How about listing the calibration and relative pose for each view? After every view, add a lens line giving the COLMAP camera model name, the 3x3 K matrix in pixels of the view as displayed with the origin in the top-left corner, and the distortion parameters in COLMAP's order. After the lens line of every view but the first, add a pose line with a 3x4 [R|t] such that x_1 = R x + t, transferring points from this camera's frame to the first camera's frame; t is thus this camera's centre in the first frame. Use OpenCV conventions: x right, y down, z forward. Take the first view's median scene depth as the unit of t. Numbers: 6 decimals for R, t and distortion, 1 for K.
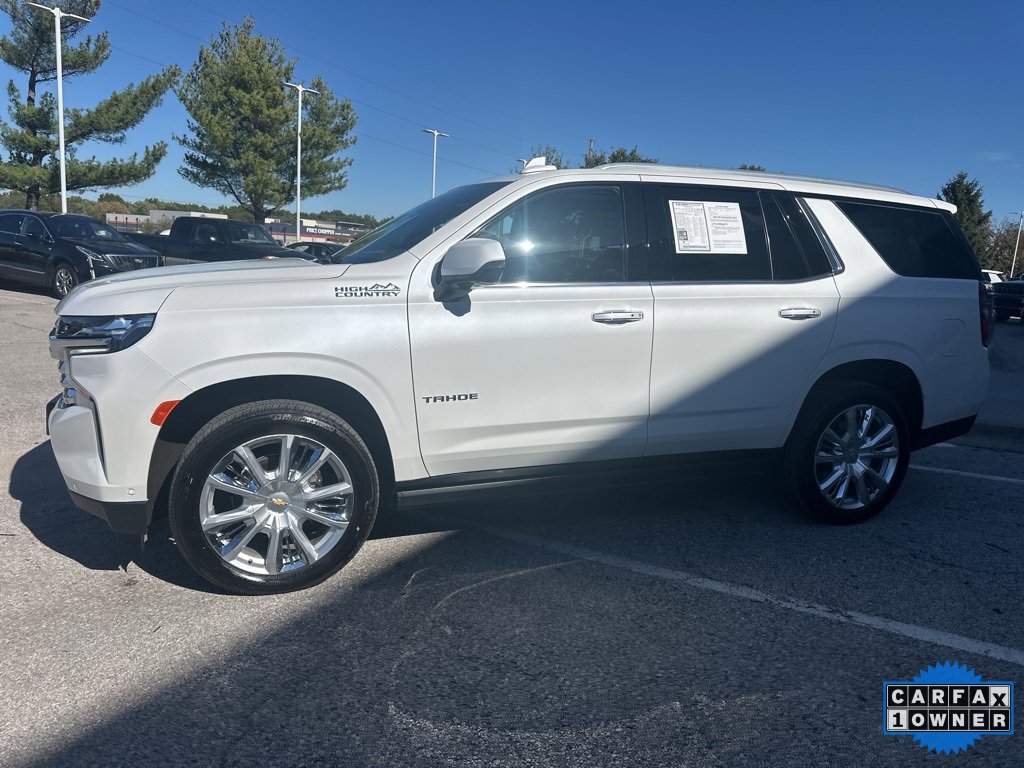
lens RADIAL K [[718.8, 0, 505.8], [0, 718.8, 384.6], [0, 0, 1]] dist [0.036287, -0.043691]
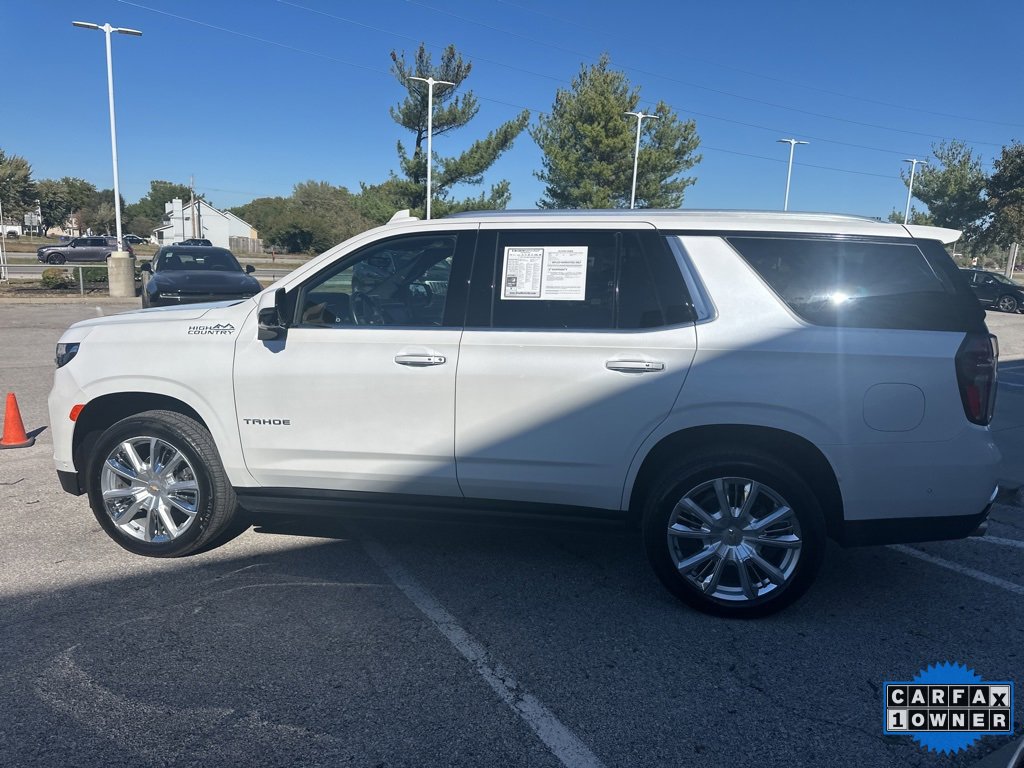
lens RADIAL K [[718.8, 0, 506.3], [0, 718.8, 379.8], [0, 0, 1]] dist [0.036287, -0.043691]
pose [[0.856862, 0.066134, -0.511286, 0.733738], [-0.079417, 0.996833, -0.004155, -0.065261], [0.509392, 0.044165, 0.859400, 0.145916]]
